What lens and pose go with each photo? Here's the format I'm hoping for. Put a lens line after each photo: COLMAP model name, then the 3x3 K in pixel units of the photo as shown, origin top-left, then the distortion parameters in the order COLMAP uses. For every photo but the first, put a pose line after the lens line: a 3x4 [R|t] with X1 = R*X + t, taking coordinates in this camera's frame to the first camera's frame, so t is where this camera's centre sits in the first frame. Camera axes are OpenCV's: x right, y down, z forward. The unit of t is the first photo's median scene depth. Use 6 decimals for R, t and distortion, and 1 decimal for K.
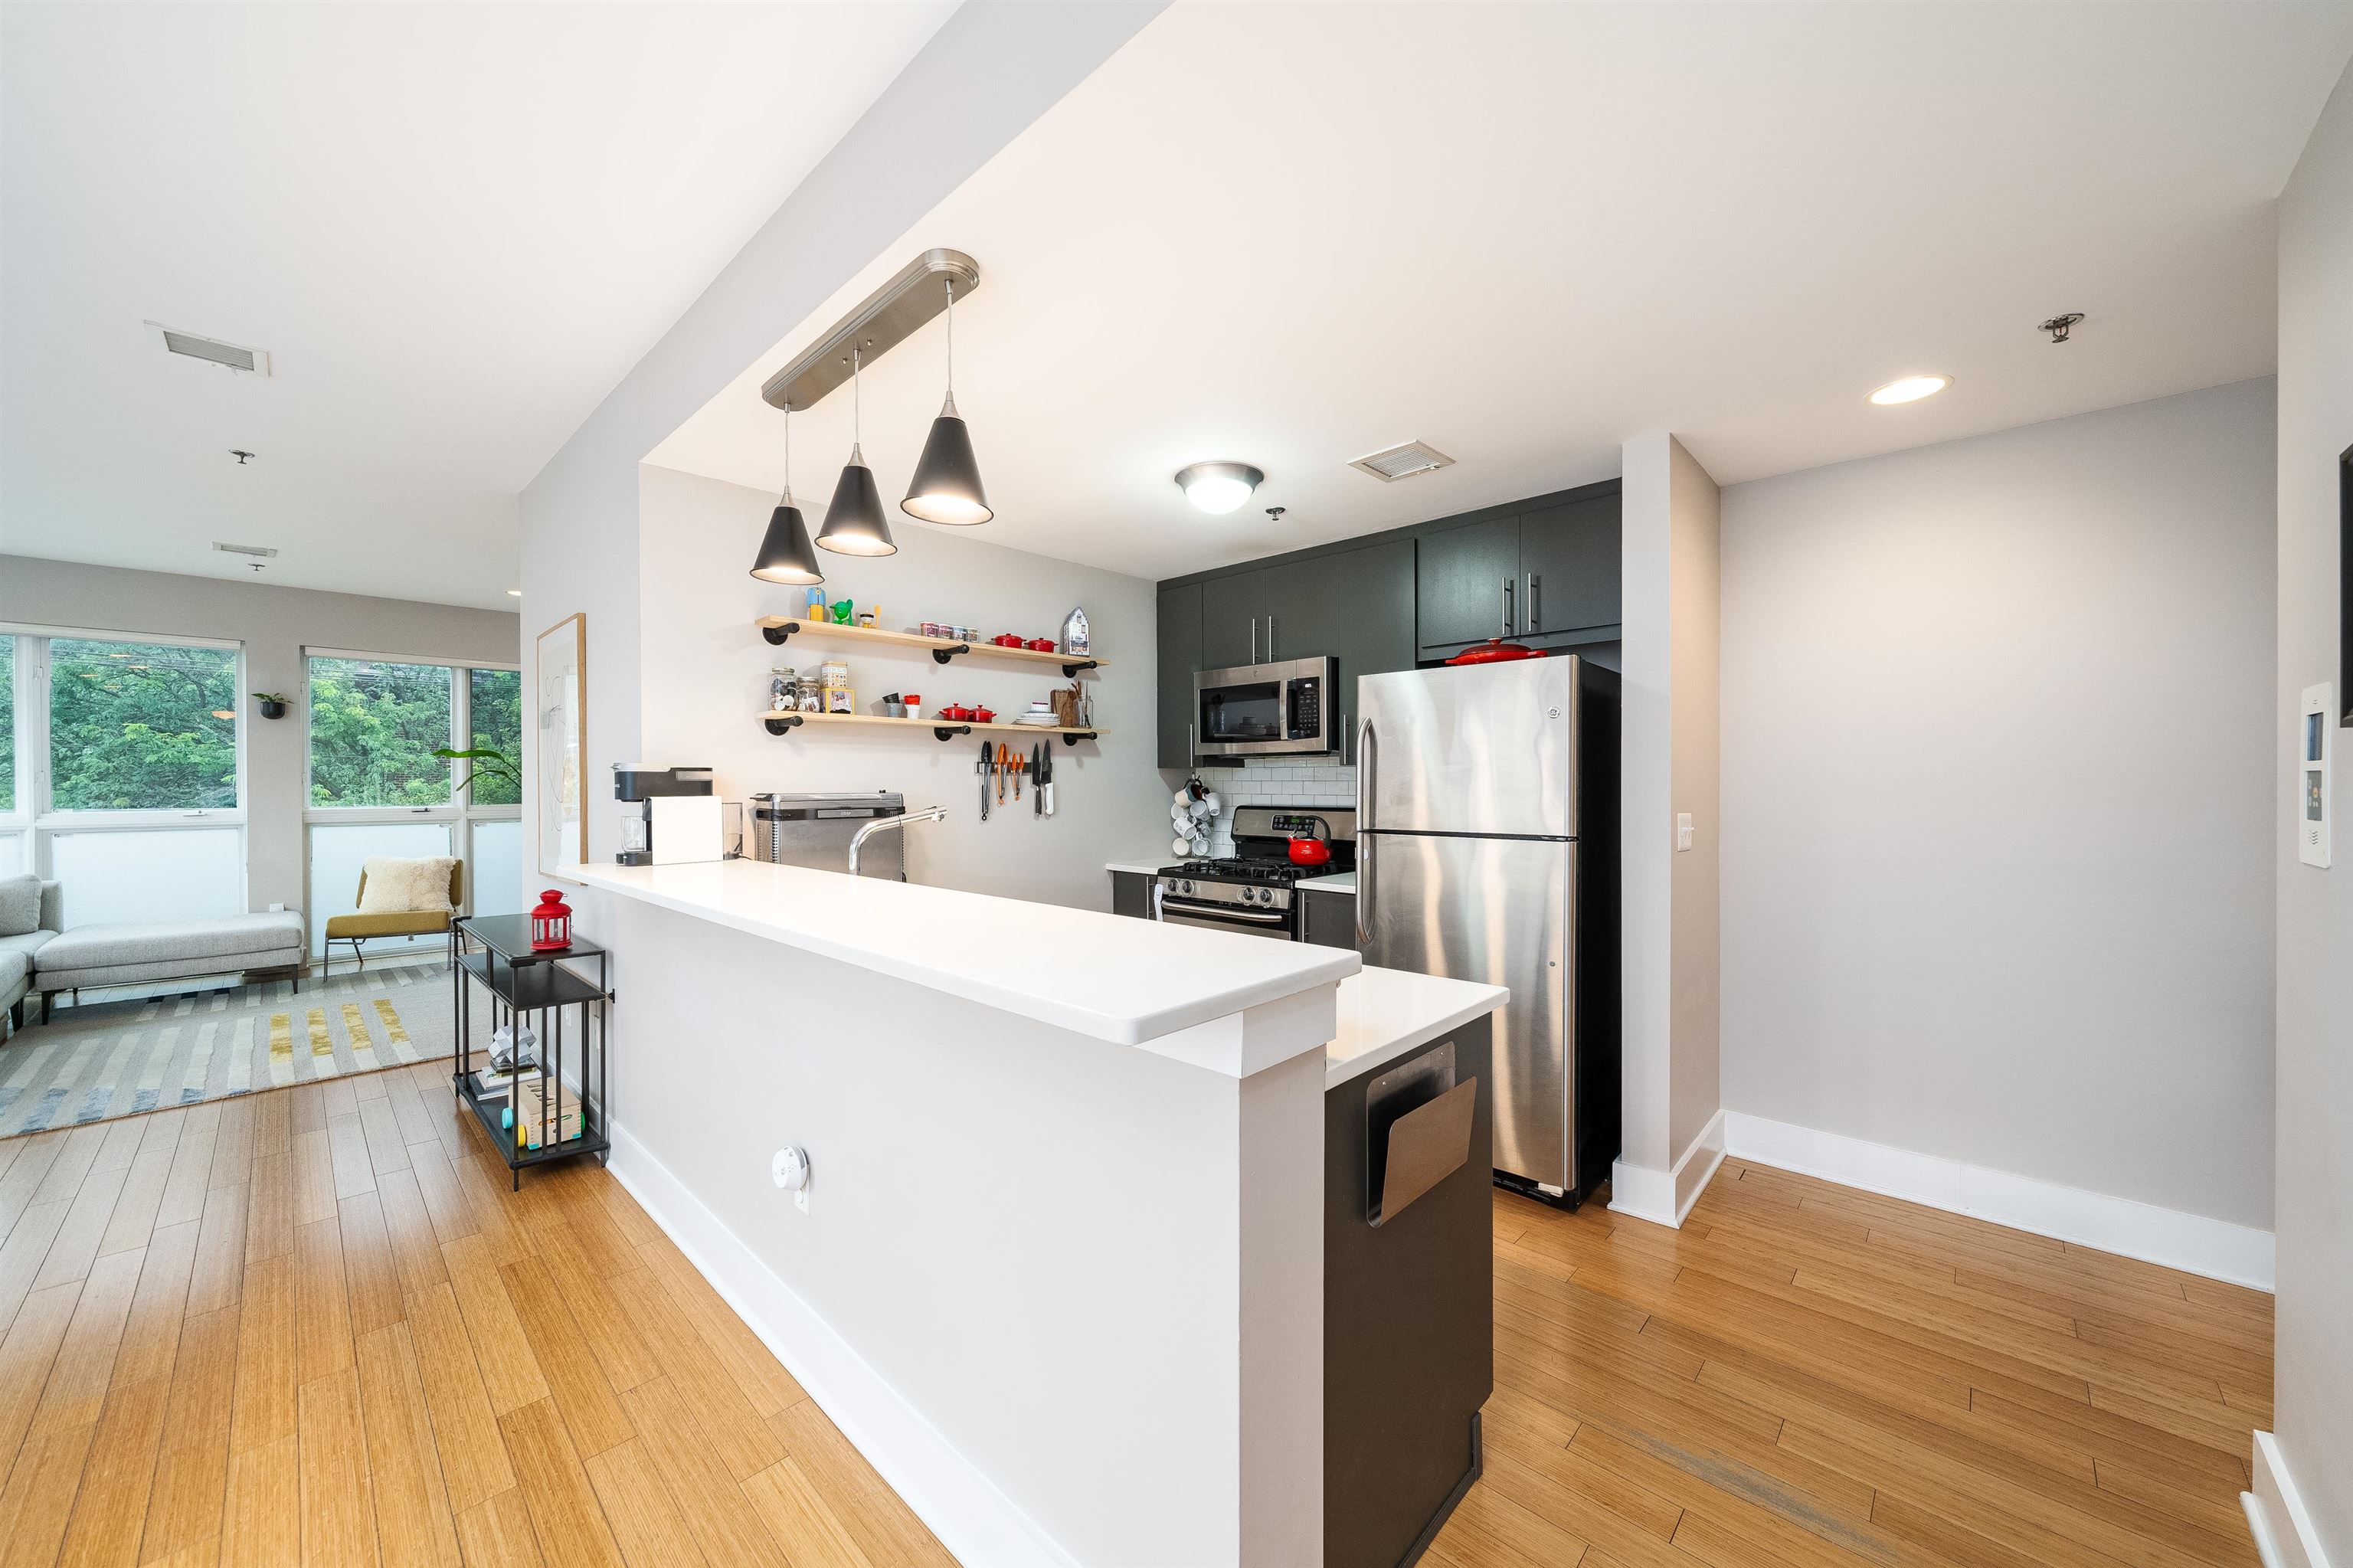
lens RADIAL K [[852.5, 0, 1178.3], [0, 852.5, 789.7], [0, 0, 1]] dist [-0.003047, -0.000117]
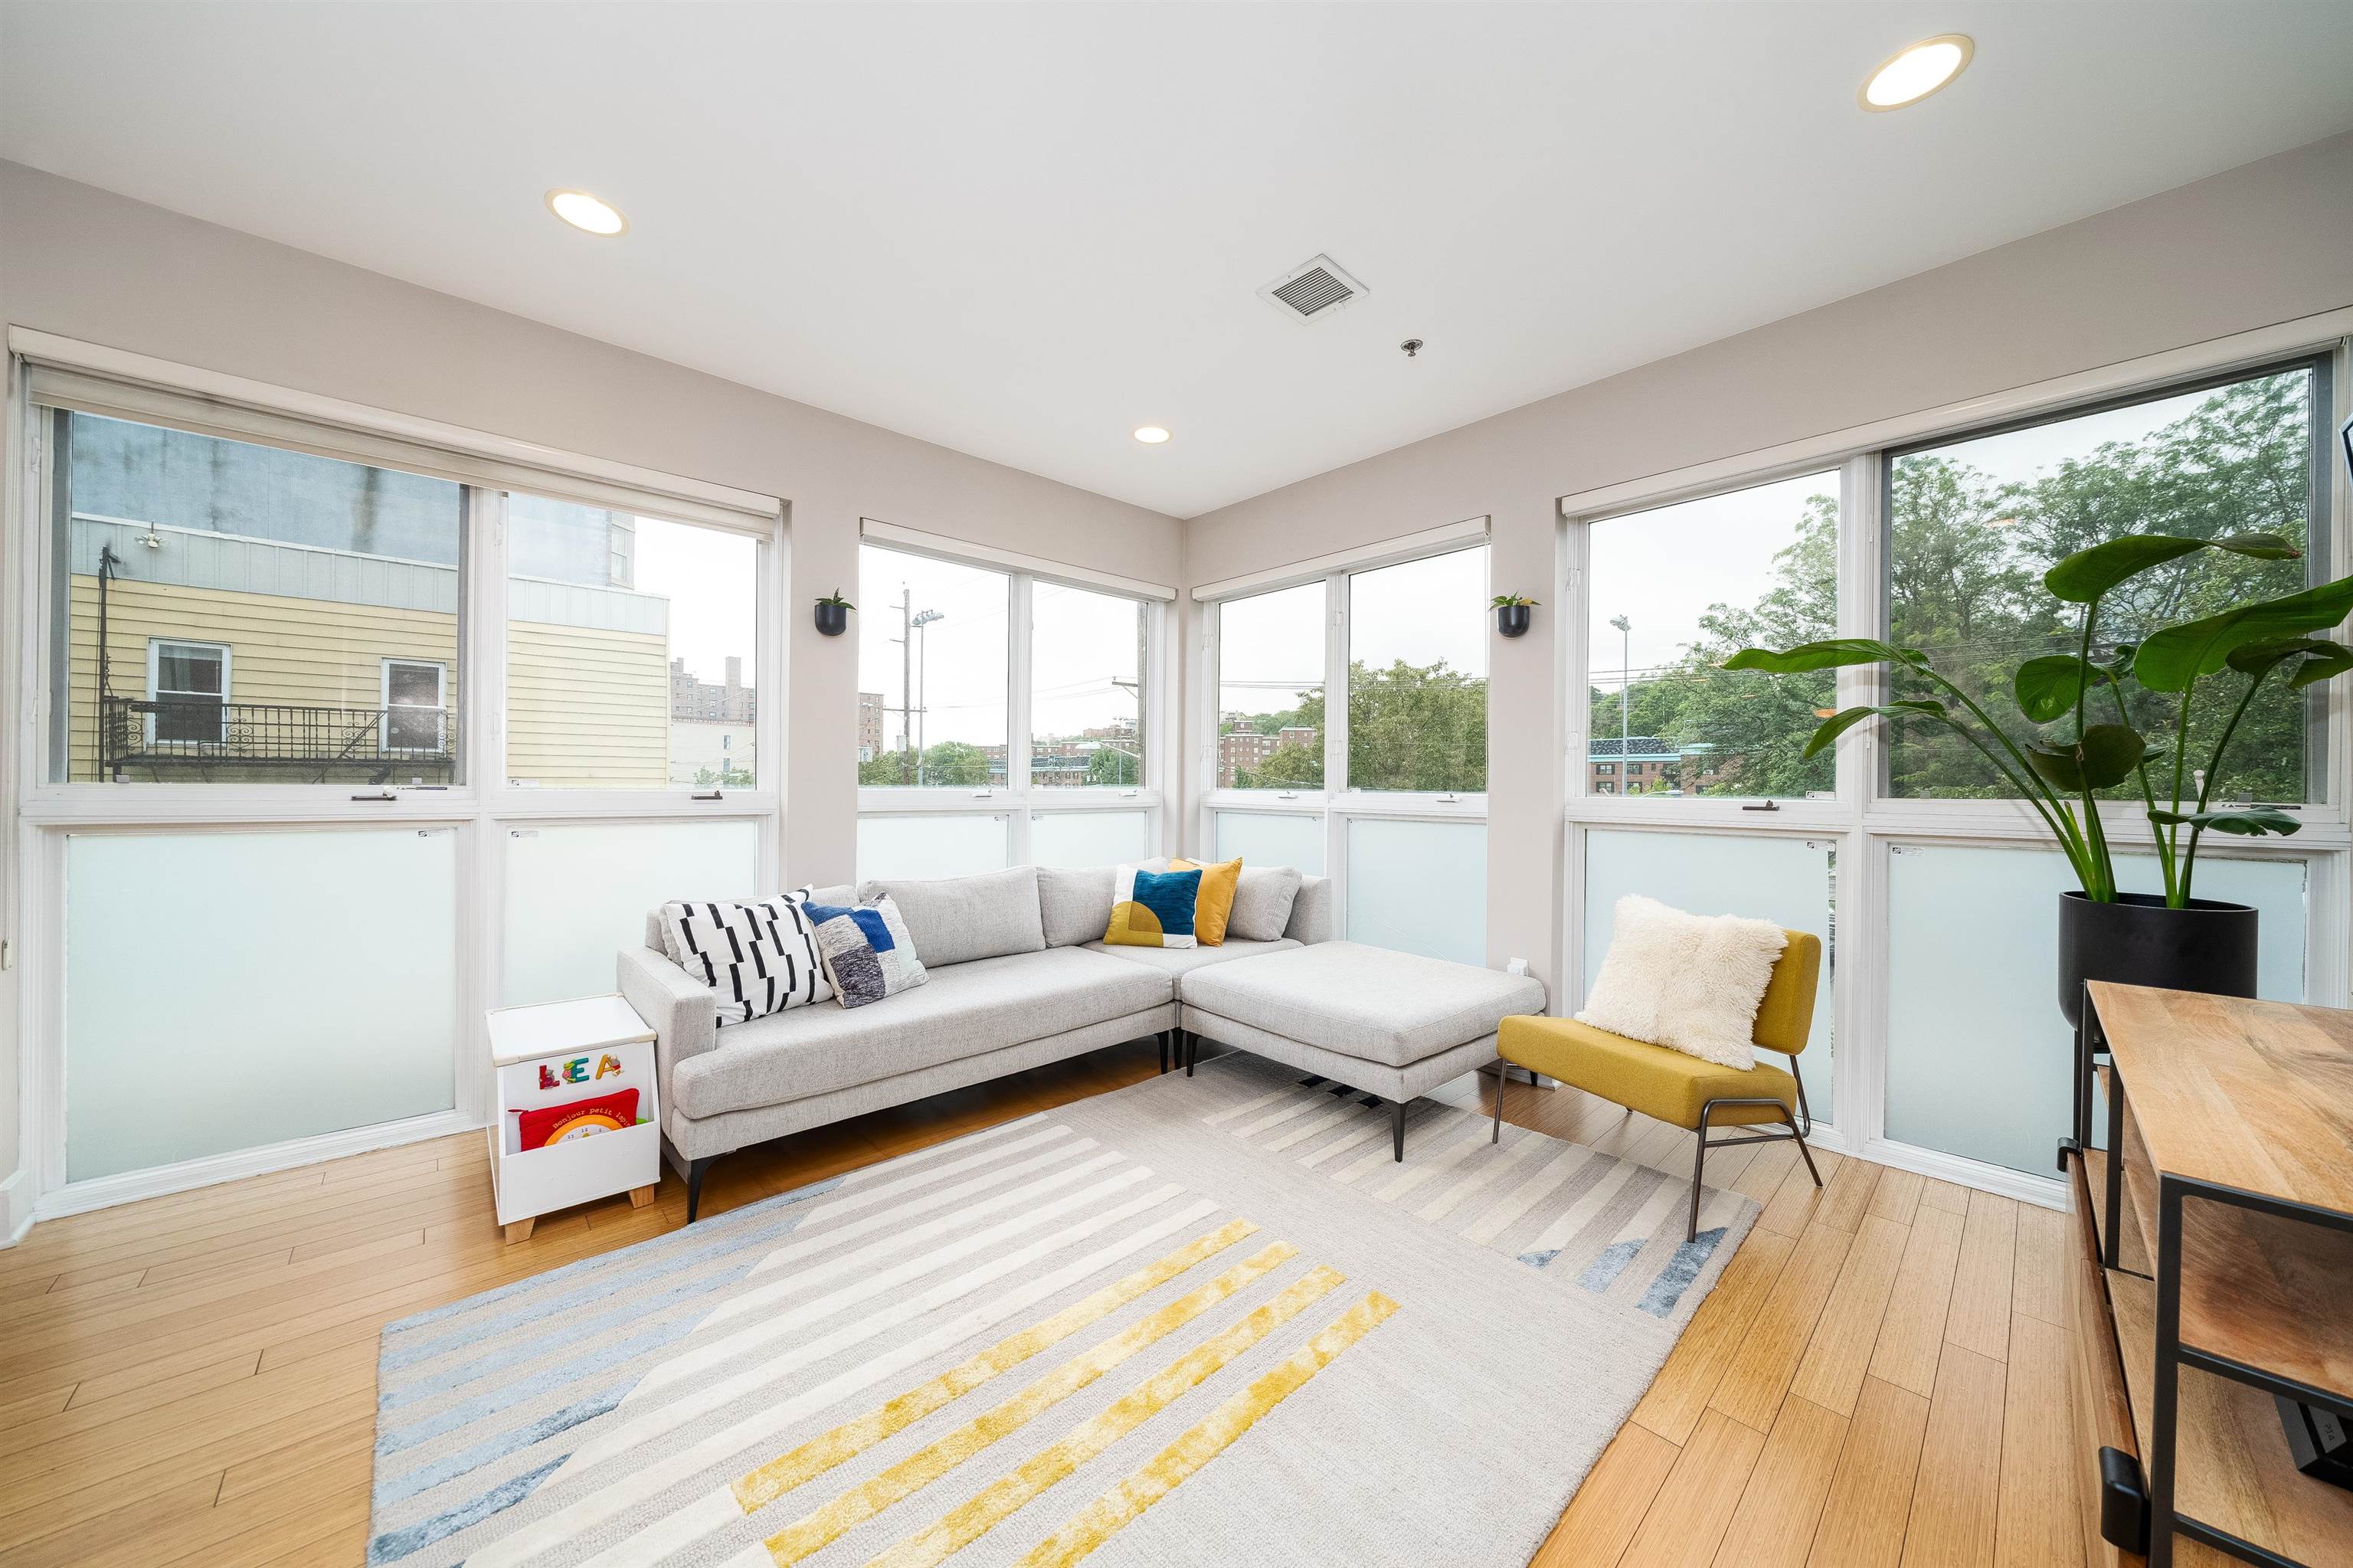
lens RADIAL K [[812.3, 0, 1180.8], [0, 812.3, 788.3], [0, 0, 1]] dist [-0.002346, -0.000196]
pose [[-0.062242, 0.005006, -0.998049, -0.759910], [-0.018532, 0.999809, 0.006170, 0.029826], [0.997889, 0.018880, -0.062137, 1.222684]]
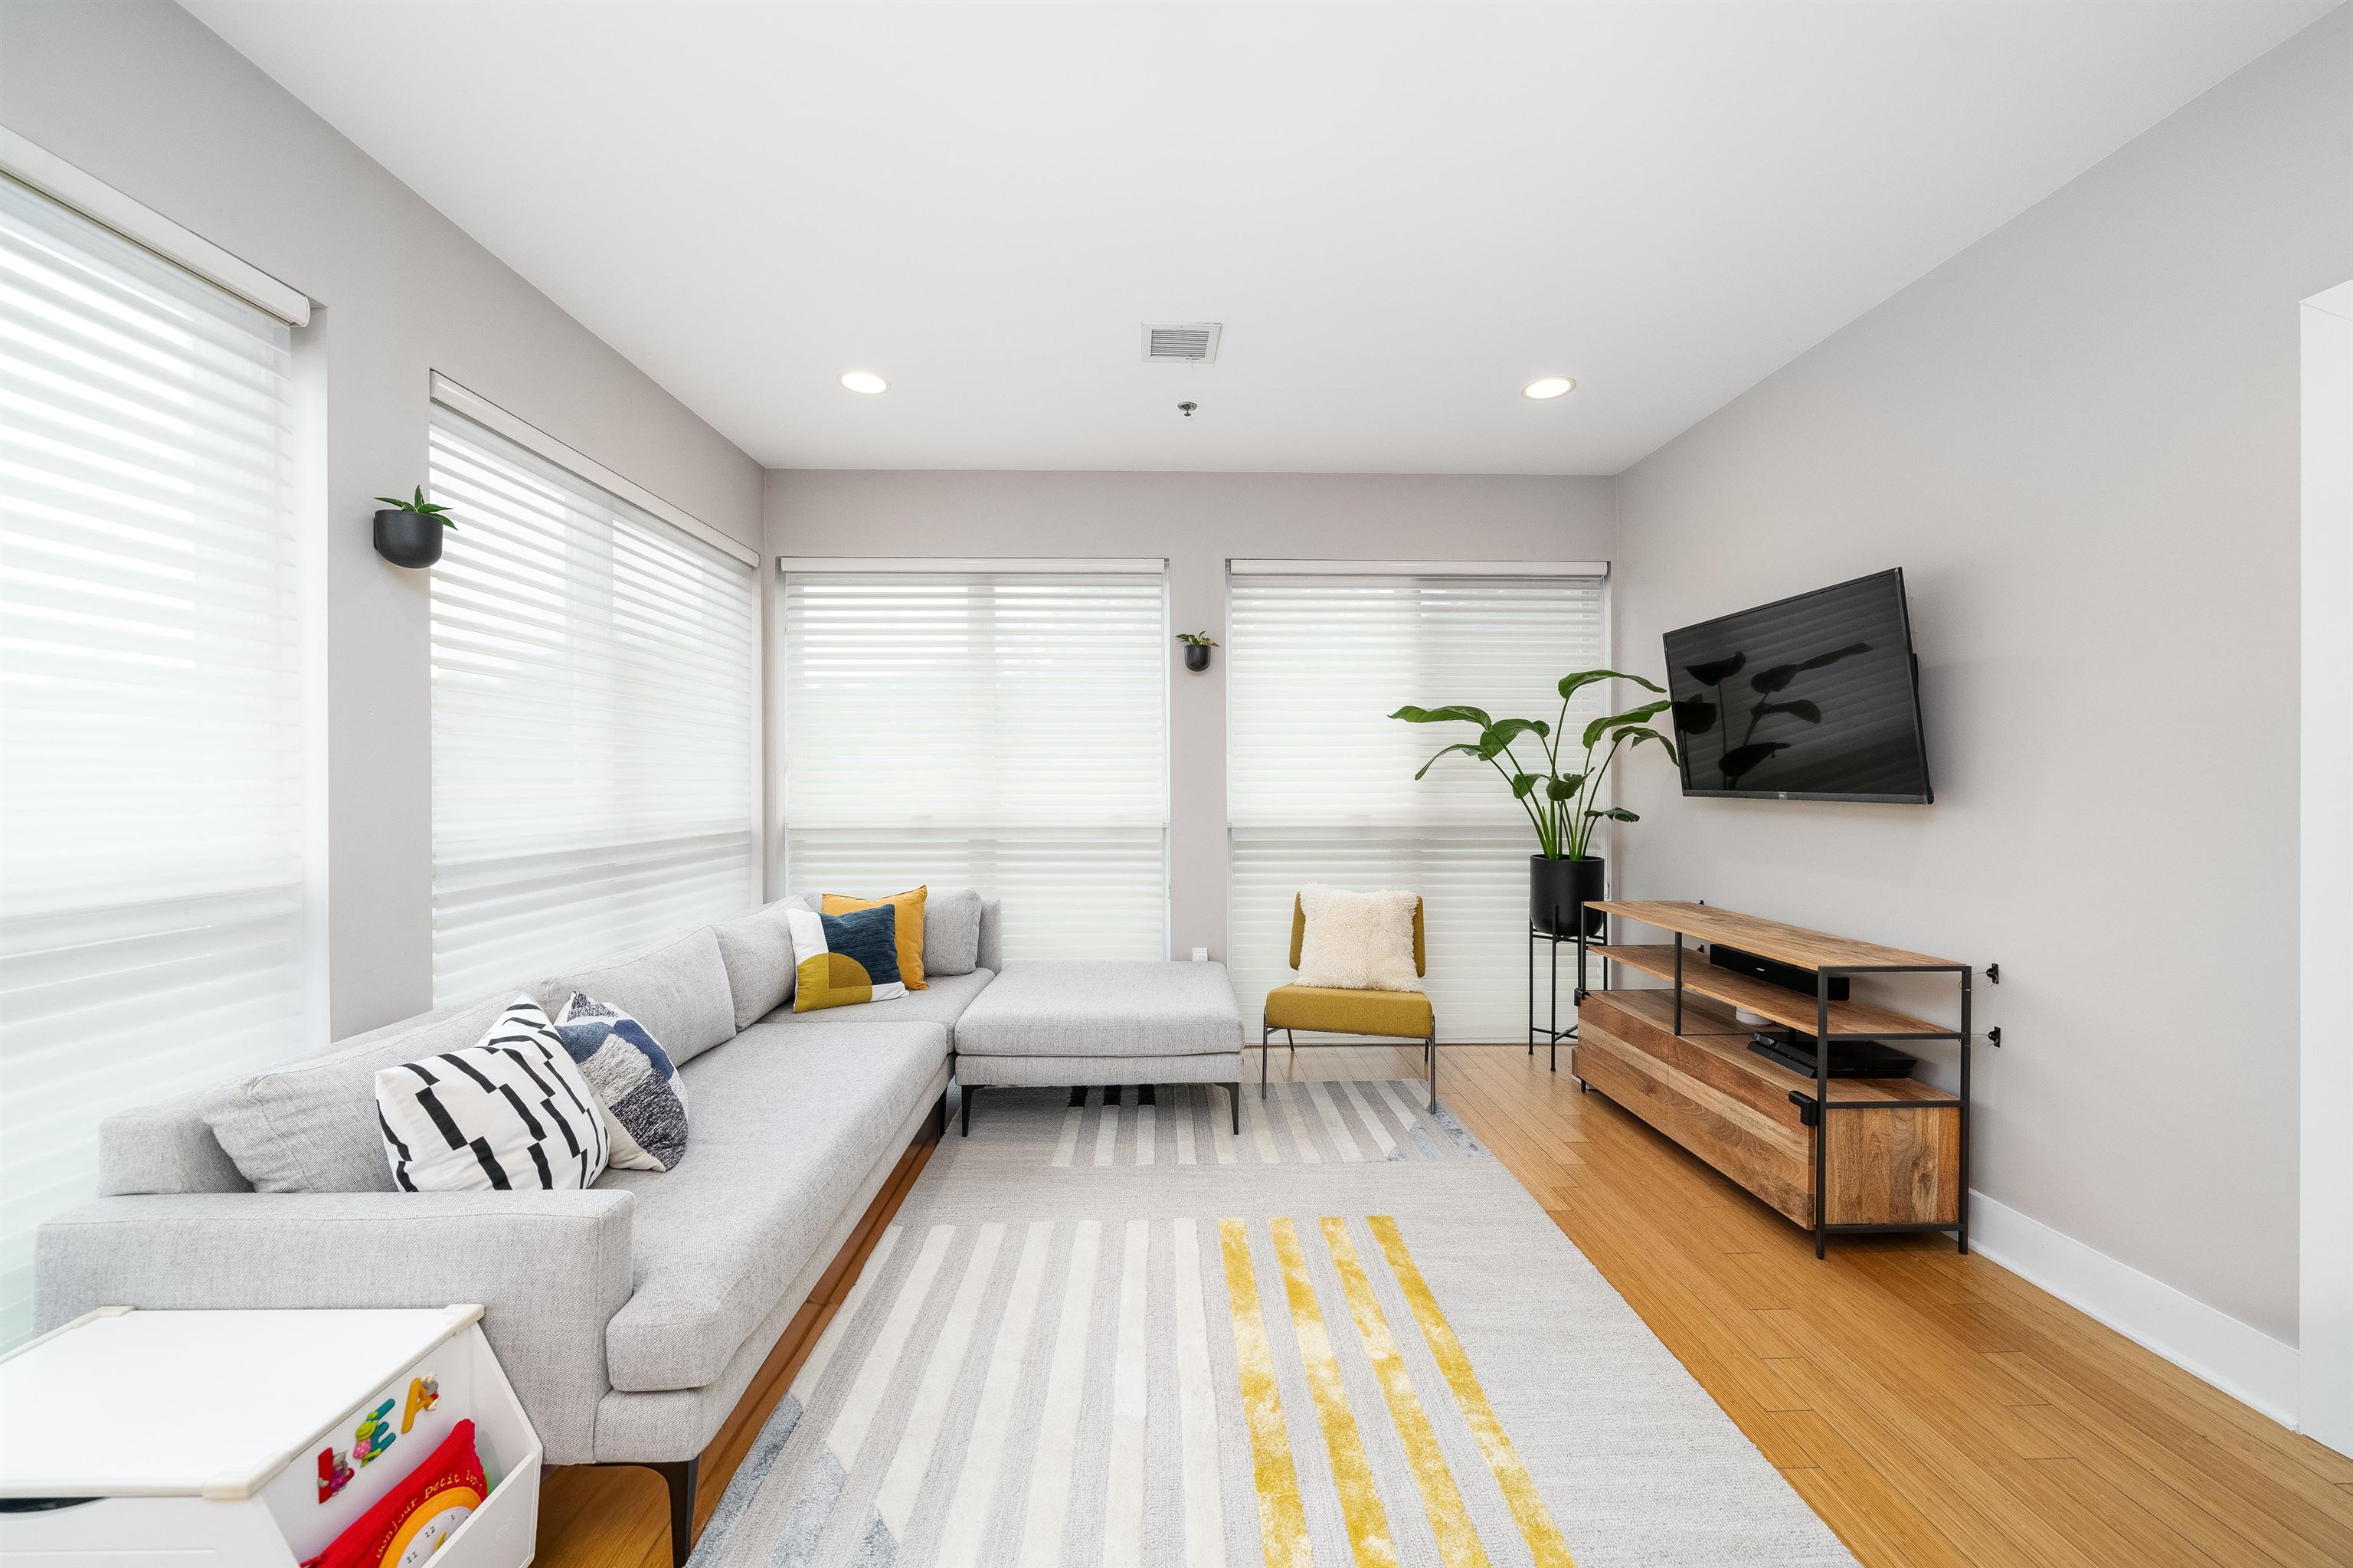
lens RADIAL K [[886.4, 0, 1185.3], [0, 886.4, 787.6], [0, 0, 1]] dist [-0.000704, 0.000024]
pose [[0.708416, 0.003453, -0.705786, -0.878340], [-0.004483, 0.999990, 0.000393, 0.011759], [0.705781, 0.002885, 0.708425, 0.756911]]
